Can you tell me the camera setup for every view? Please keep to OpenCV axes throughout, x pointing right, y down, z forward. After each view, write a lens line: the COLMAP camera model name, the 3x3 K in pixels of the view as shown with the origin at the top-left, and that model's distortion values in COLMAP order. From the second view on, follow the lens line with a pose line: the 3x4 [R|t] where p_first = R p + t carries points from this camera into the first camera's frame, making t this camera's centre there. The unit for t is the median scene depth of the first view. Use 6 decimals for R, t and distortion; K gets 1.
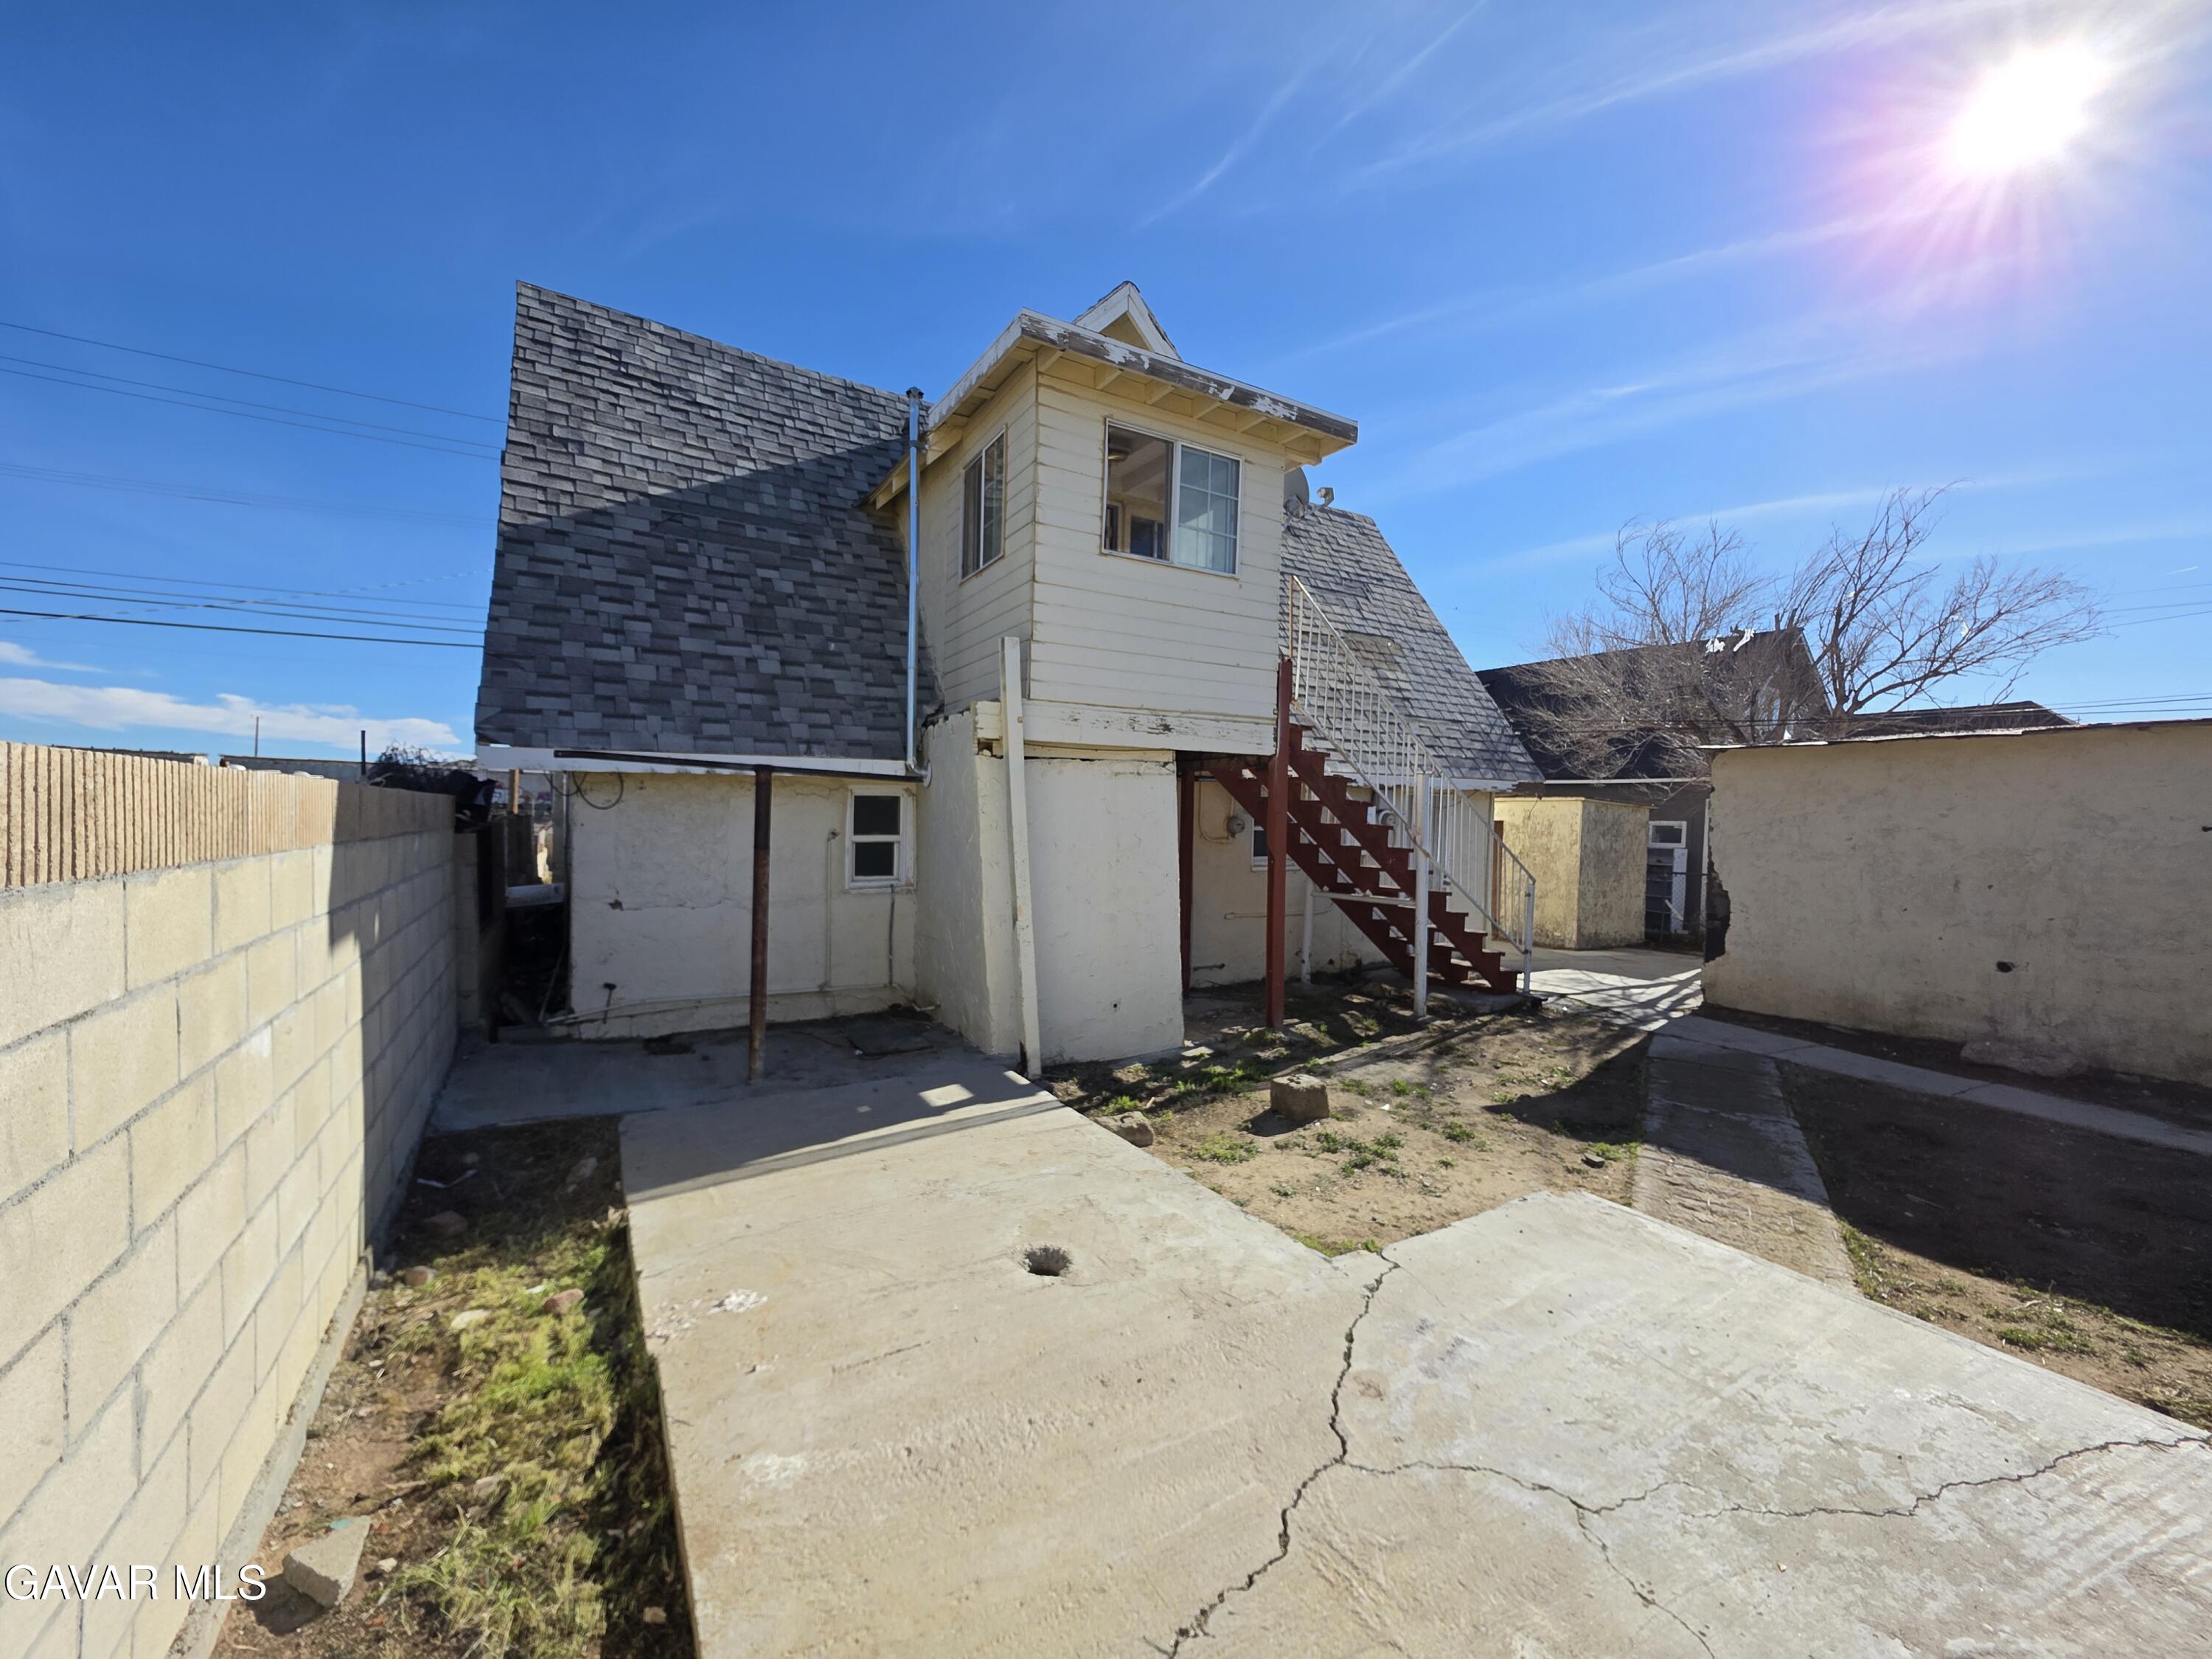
lens RADIAL K [[878.6, 0, 1097.7], [0, 878.6, 835.3], [0, 0, 1]] dist [0.001087, 0.000336]
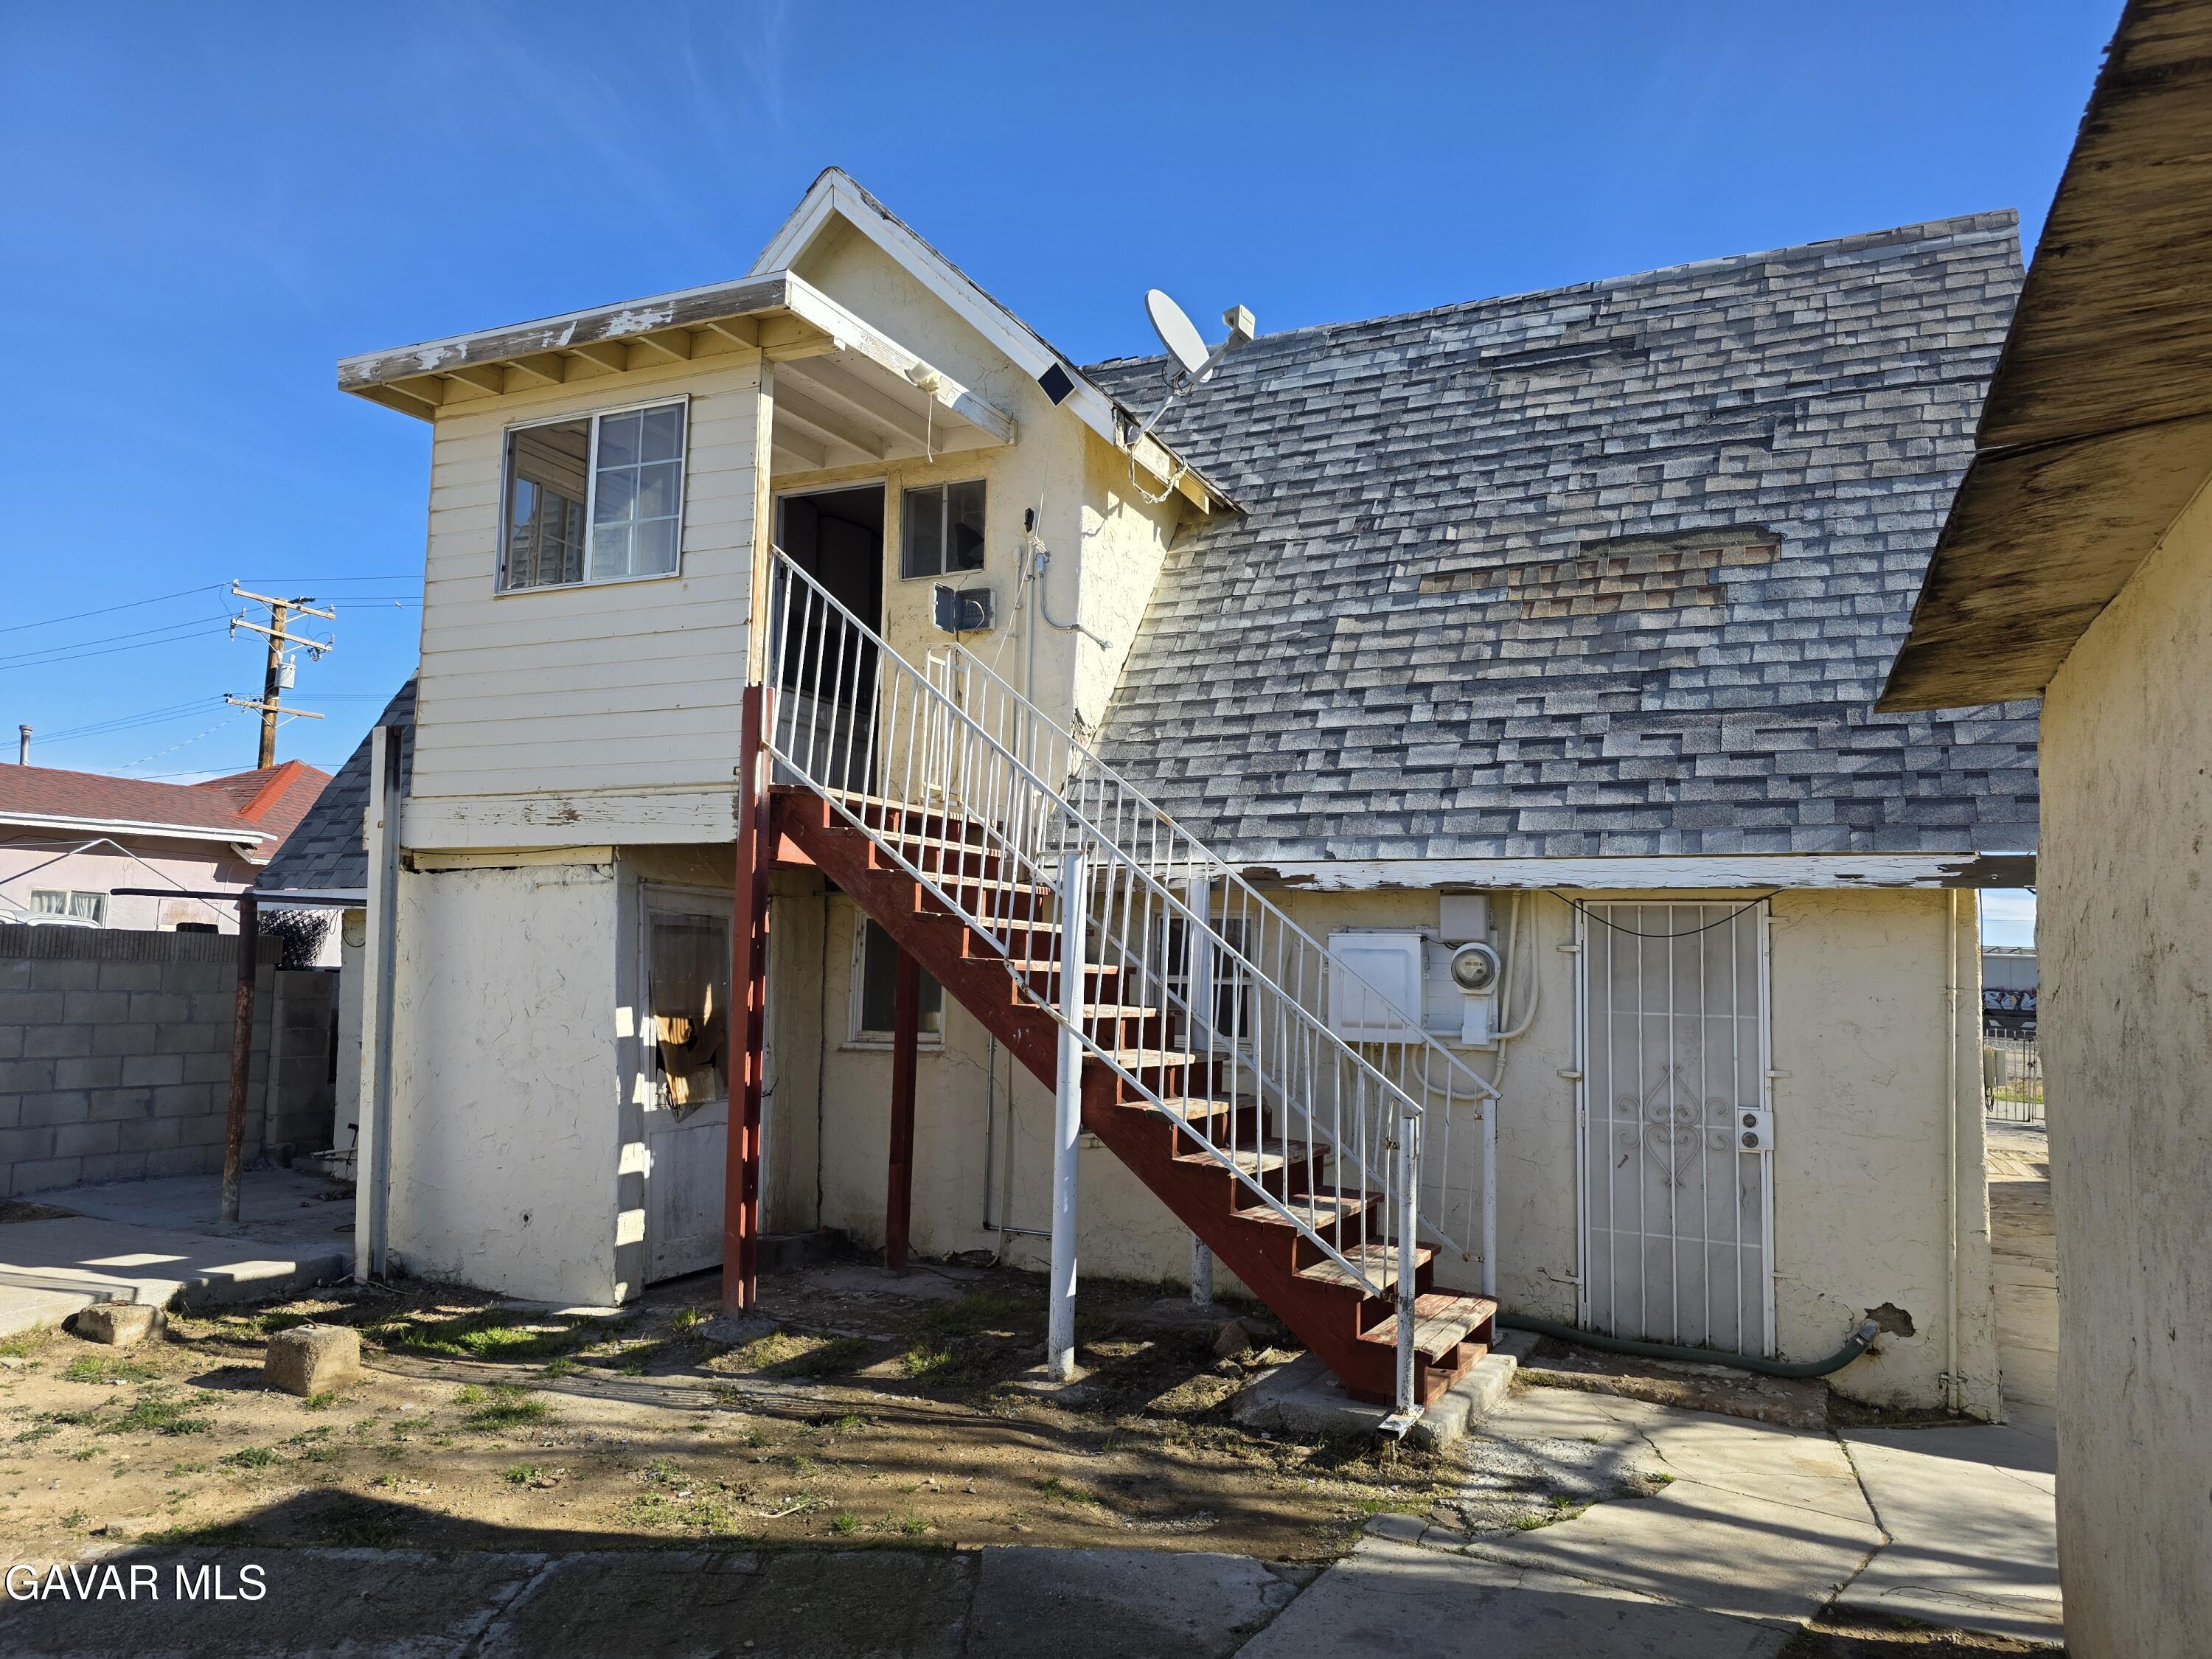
lens RADIAL K [[1457.3, 0, 1120.1], [0, 1457.3, 861.8], [0, 0, 1]] dist [0.032023, -0.001371]
pose [[0.583576, -0.071527, -0.808902, 1.267686], [-0.035523, 0.992911, -0.113425, 0.029862], [0.811281, 0.094927, 0.576898, 0.691474]]
